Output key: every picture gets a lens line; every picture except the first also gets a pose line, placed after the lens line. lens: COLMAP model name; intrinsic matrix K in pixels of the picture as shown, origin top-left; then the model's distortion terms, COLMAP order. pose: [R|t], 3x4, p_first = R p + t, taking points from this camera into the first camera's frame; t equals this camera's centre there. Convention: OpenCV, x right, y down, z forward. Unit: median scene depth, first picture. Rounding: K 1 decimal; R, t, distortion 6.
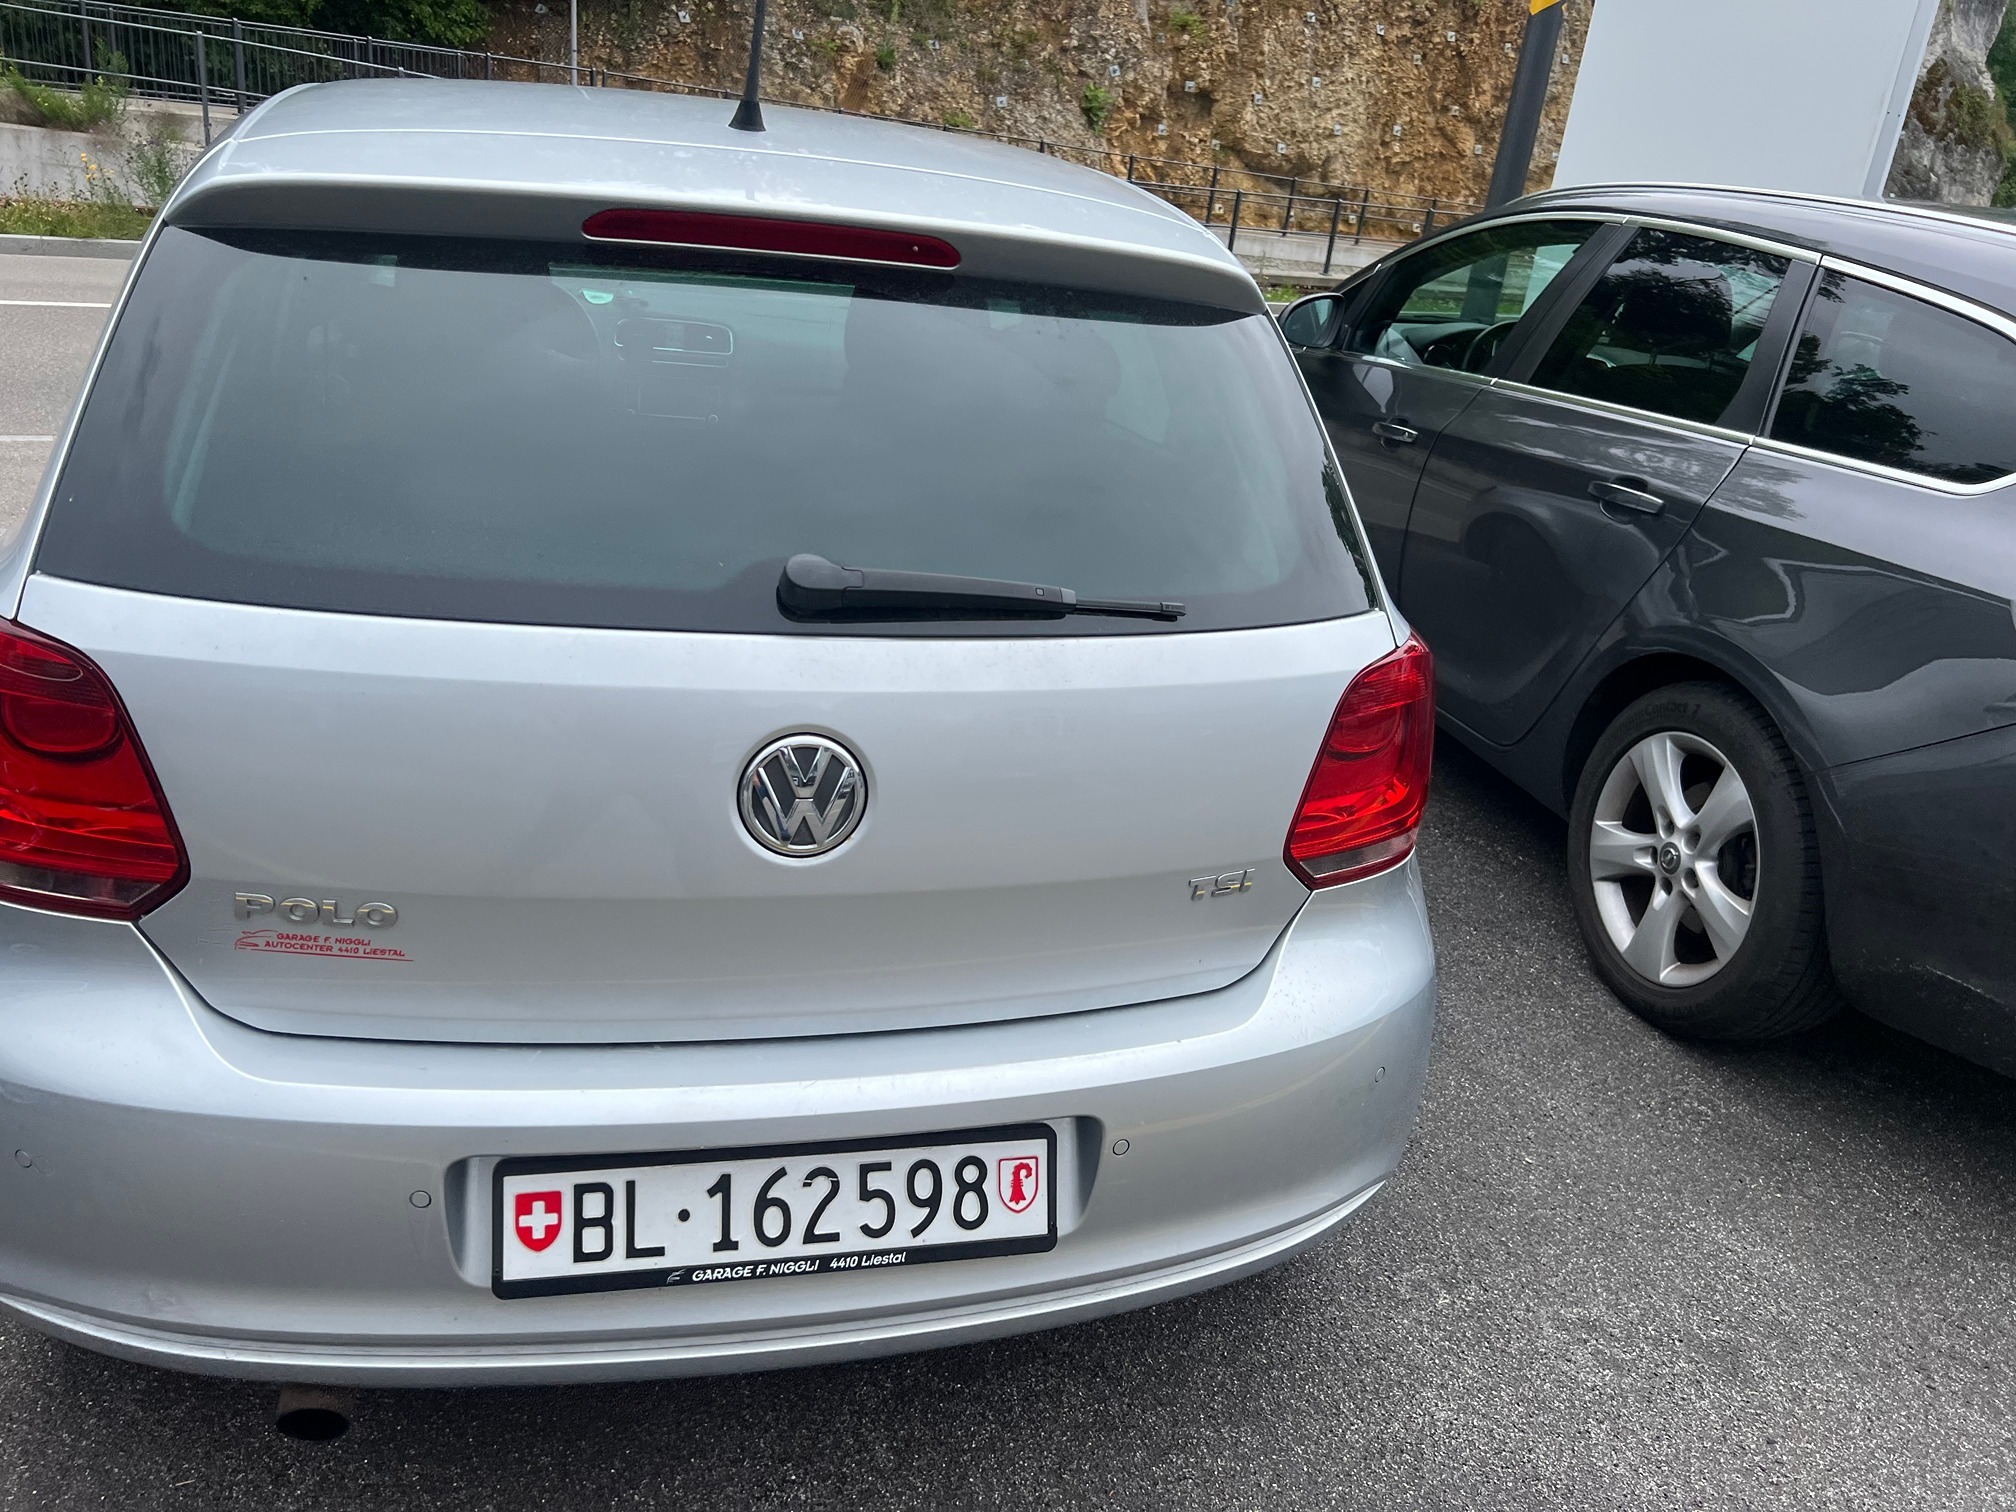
lens RADIAL K [[1554.9, 0, 1004.6], [0, 1554.9, 747.7], [0, 0, 1]] dist [0.028318, -0.036360]
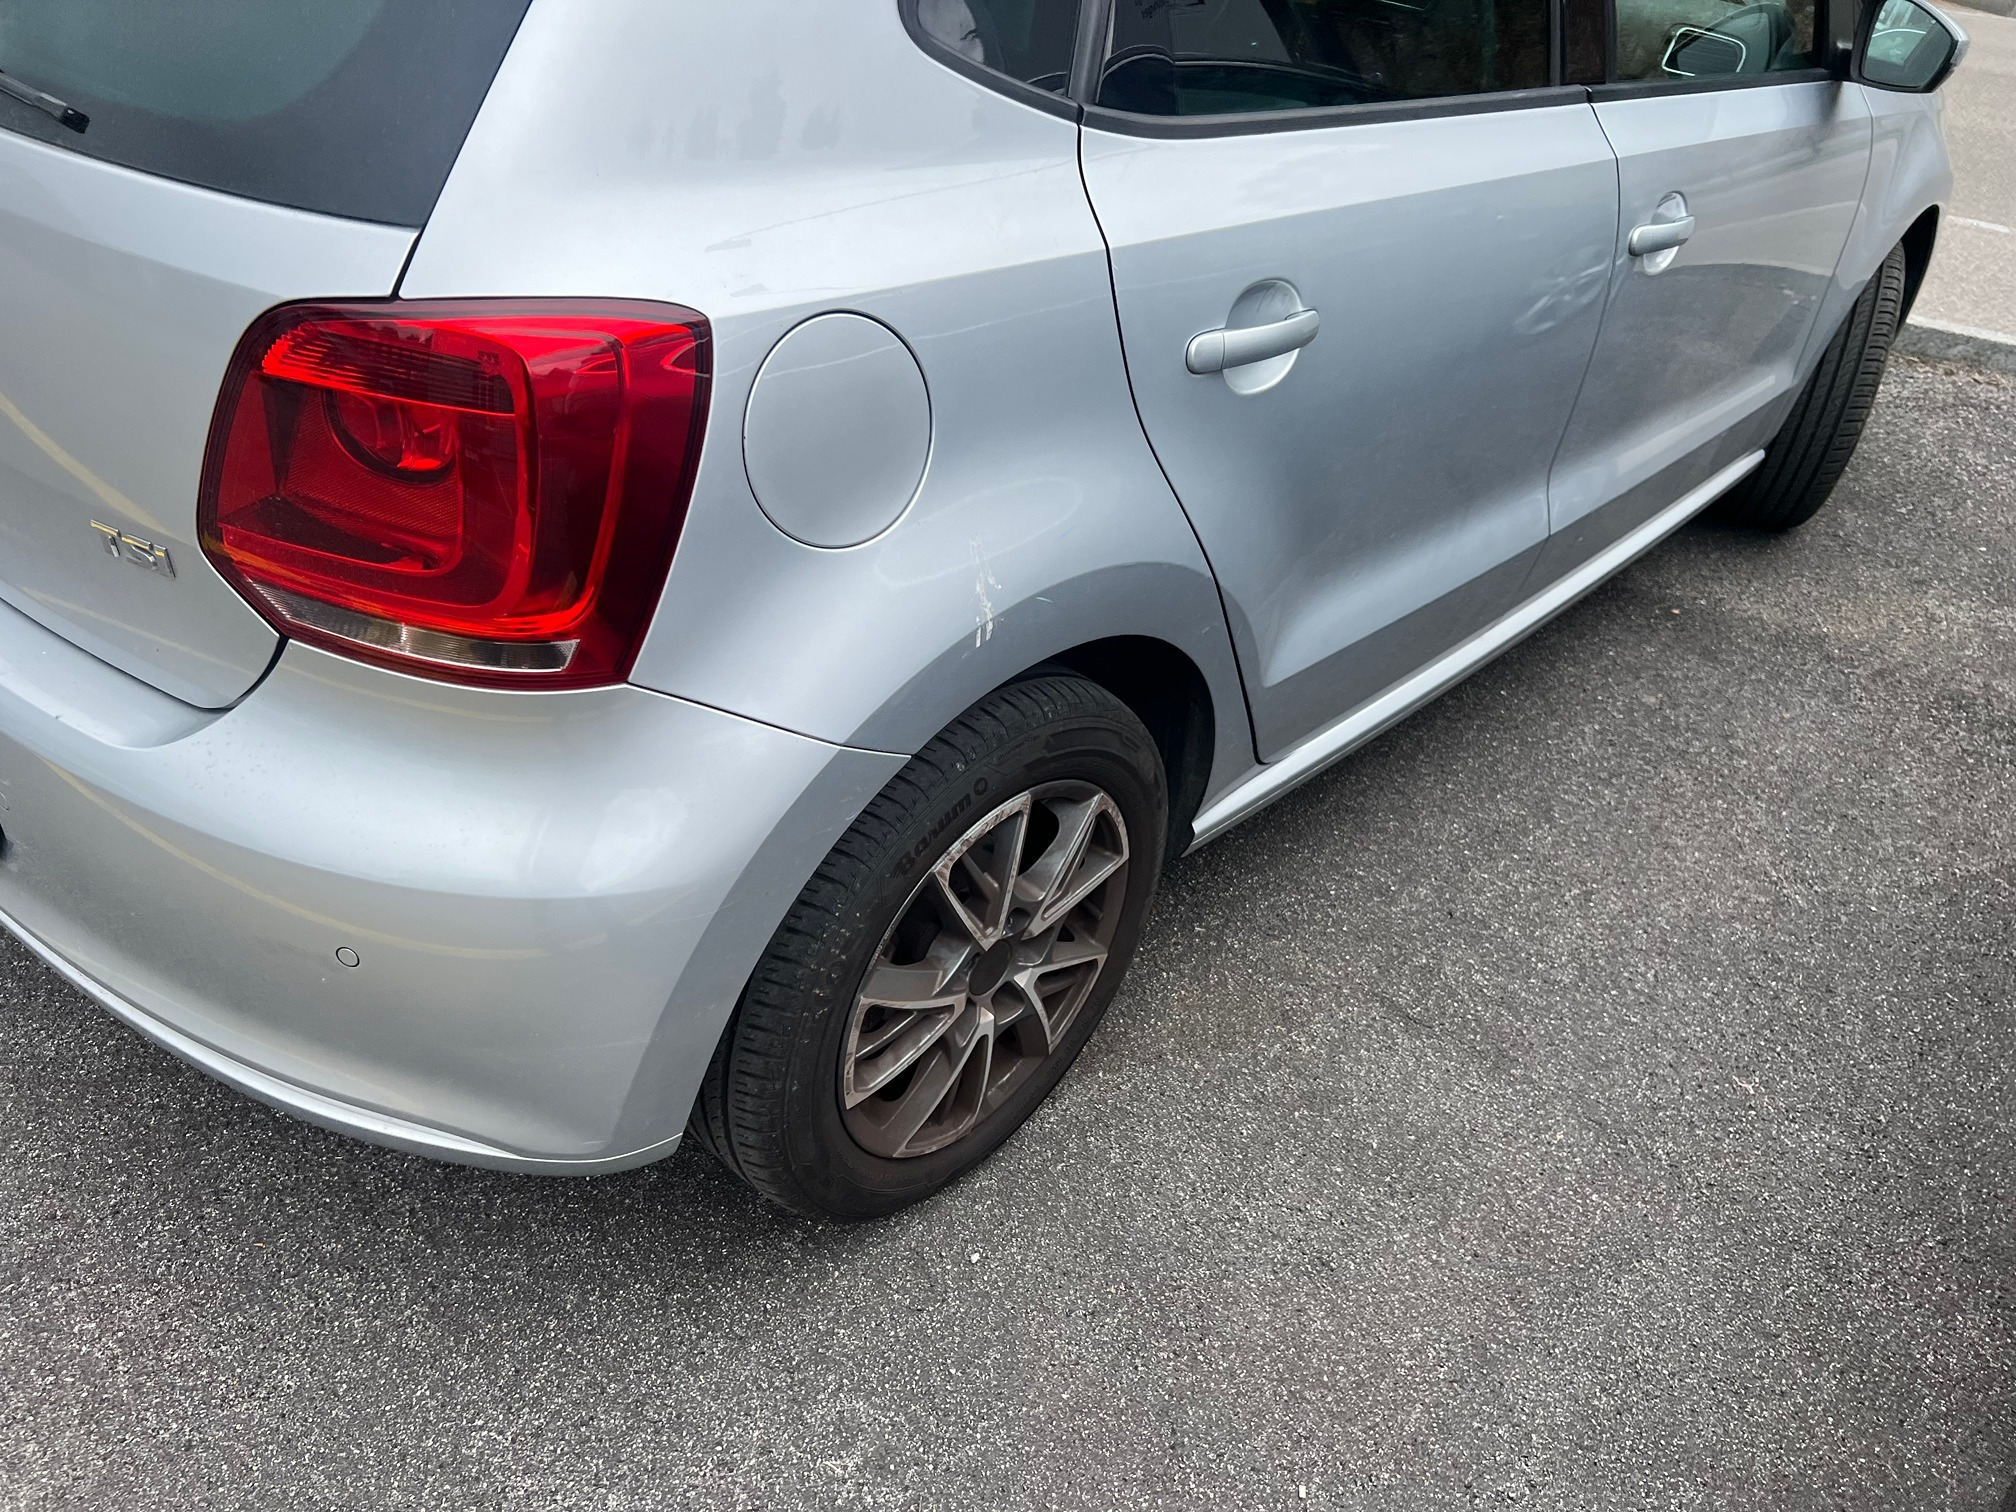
lens RADIAL K [[1541.5, 0, 970.9], [0, 1541.5, 773.1], [0, 0, 1]] dist [0.008468, -0.003158]
pose [[0.545094, 0.438859, -0.714336, 0.924832], [-0.324112, 0.896110, 0.303212, -0.161298], [0.773191, 0.066245, 0.630704, 0.902116]]
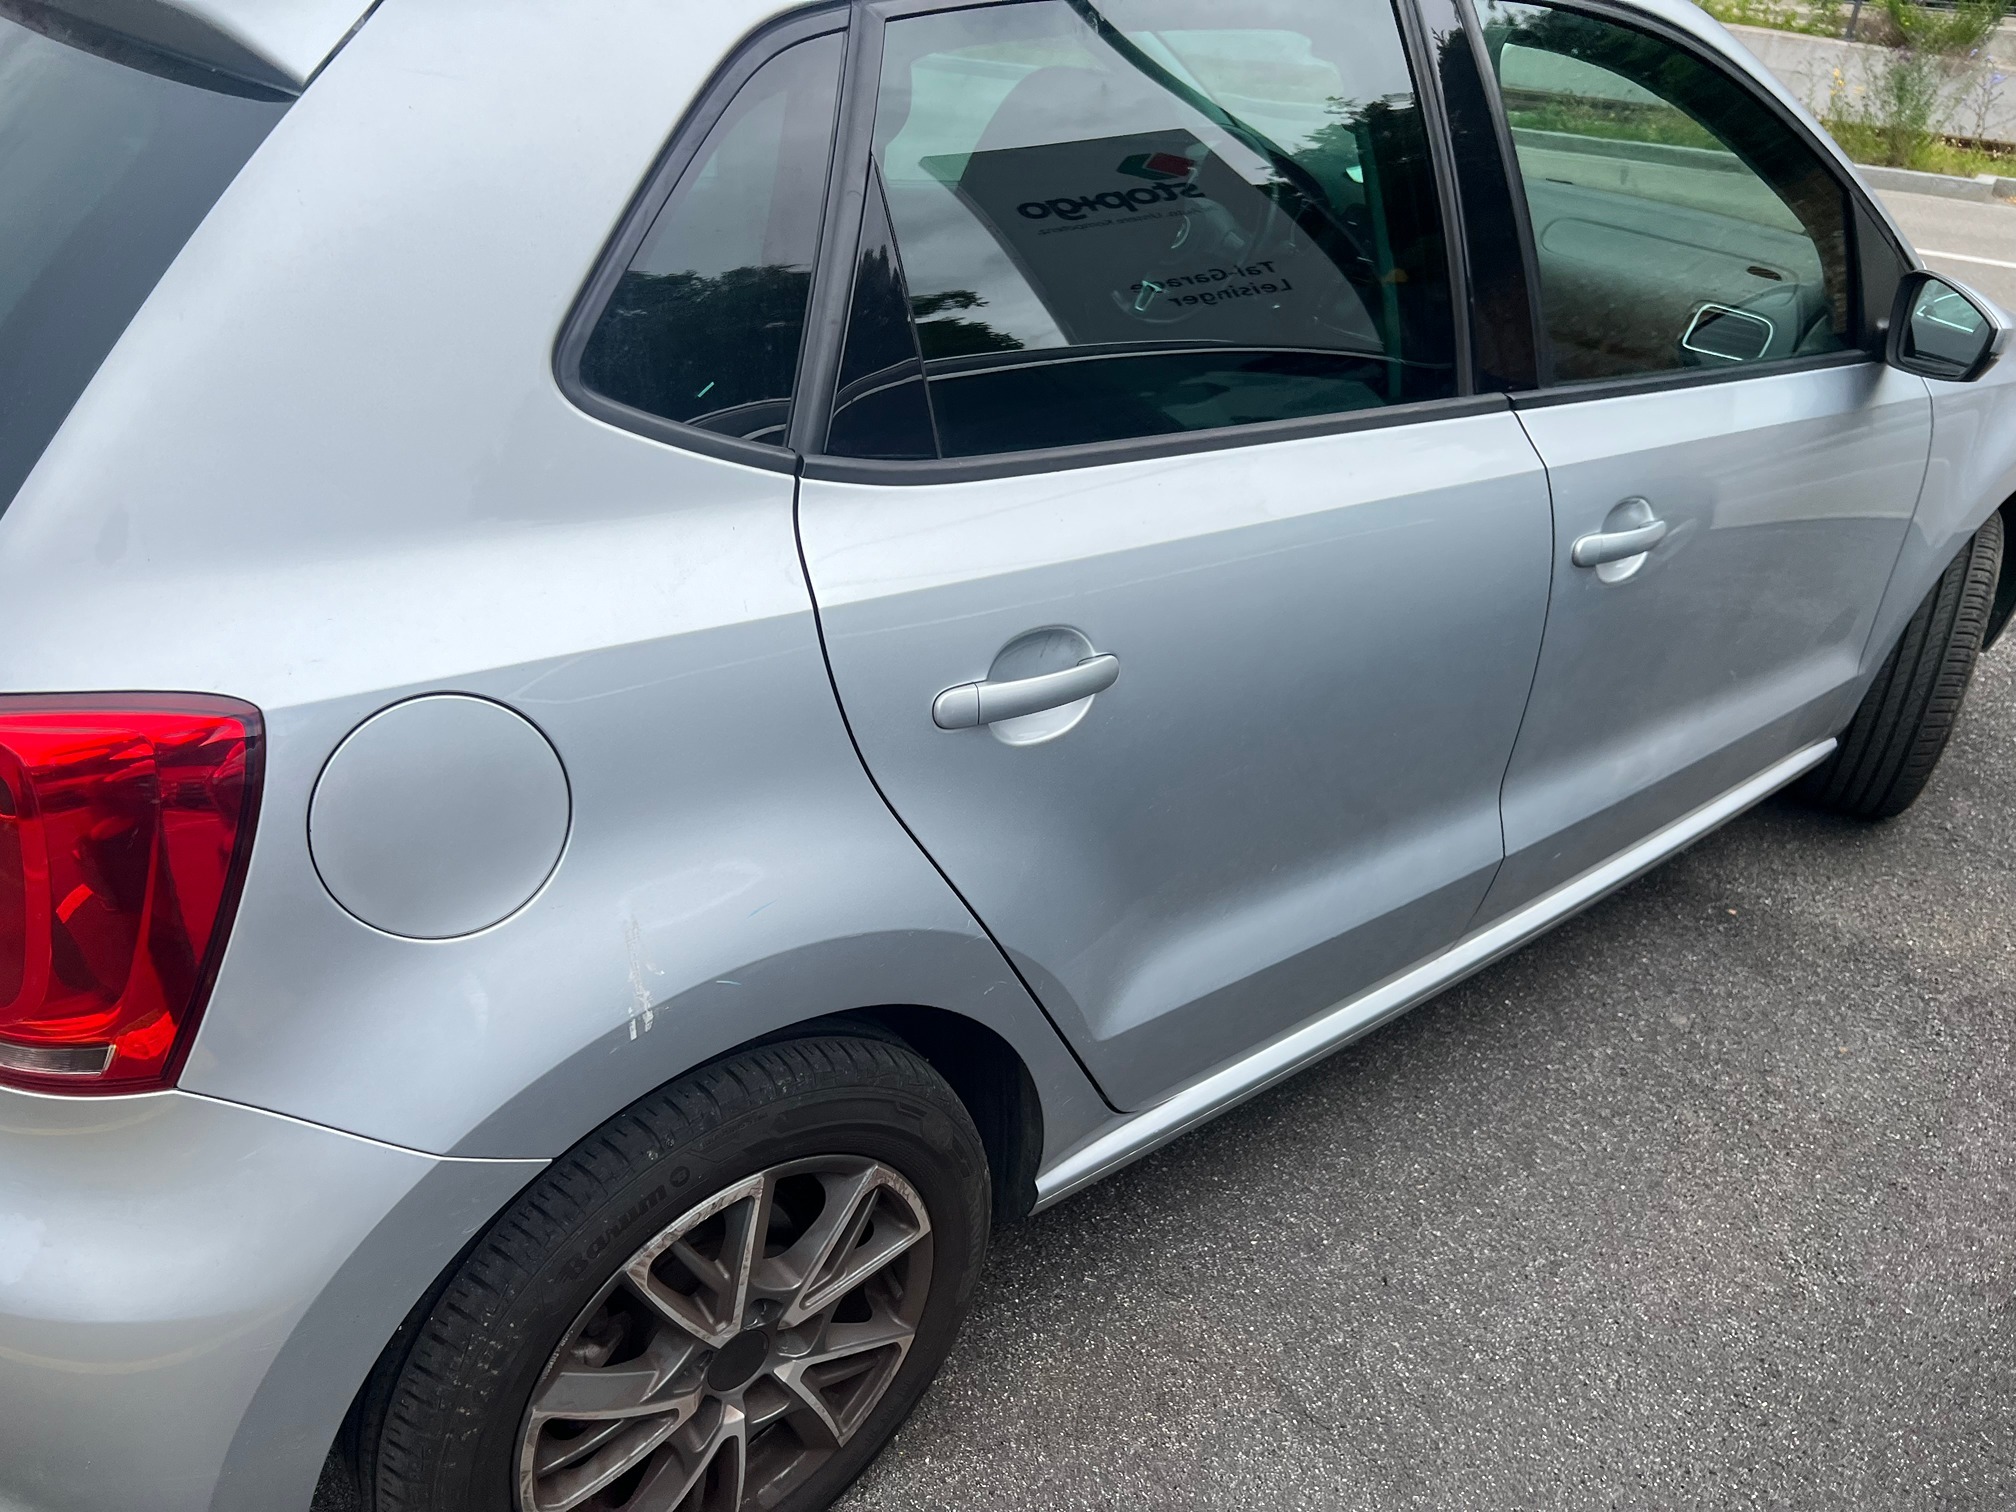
lens RADIAL K [[1543.3, 0, 1004.1], [0, 1543.3, 751.4], [0, 0, 1]] dist [0.026100, -0.010406]
pose [[0.438427, 0.370089, -0.819033, 0.940637], [-0.339751, 0.911912, 0.230188, -0.325800], [0.832076, 0.177346, 0.525545, 1.147875]]
